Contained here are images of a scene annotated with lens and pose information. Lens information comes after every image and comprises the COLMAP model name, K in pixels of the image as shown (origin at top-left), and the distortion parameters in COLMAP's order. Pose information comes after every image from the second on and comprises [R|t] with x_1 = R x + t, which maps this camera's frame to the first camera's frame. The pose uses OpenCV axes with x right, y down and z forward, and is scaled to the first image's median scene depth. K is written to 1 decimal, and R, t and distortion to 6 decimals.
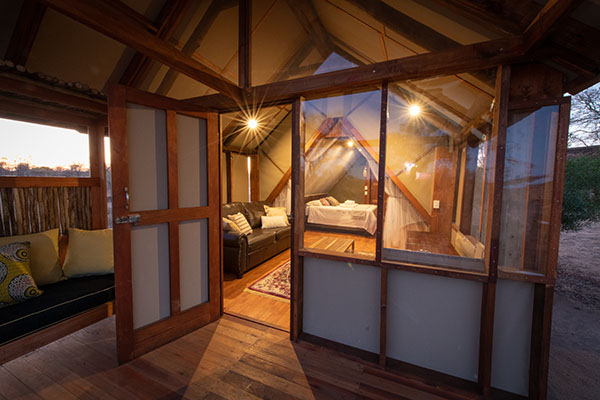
lens RADIAL K [[230.6, 0, 301.5], [0, 230.6, 202.1], [0, 0, 1]] dist [0.017664, 0.000095]
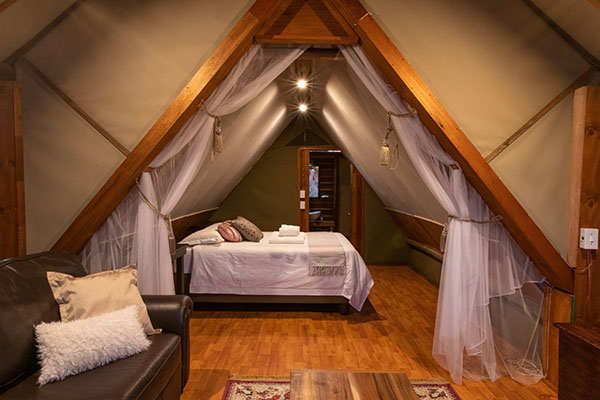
lens RADIAL K [[388.5, 0, 301.4], [0, 388.5, 200.5], [0, 0, 1]] dist [-0.003857, -0.000583]
pose [[0.908382, -0.021901, 0.417568, -0.085390], [0.038163, 0.998802, -0.030635, -0.041115], [-0.416397, 0.043764, 0.908129, 0.495407]]
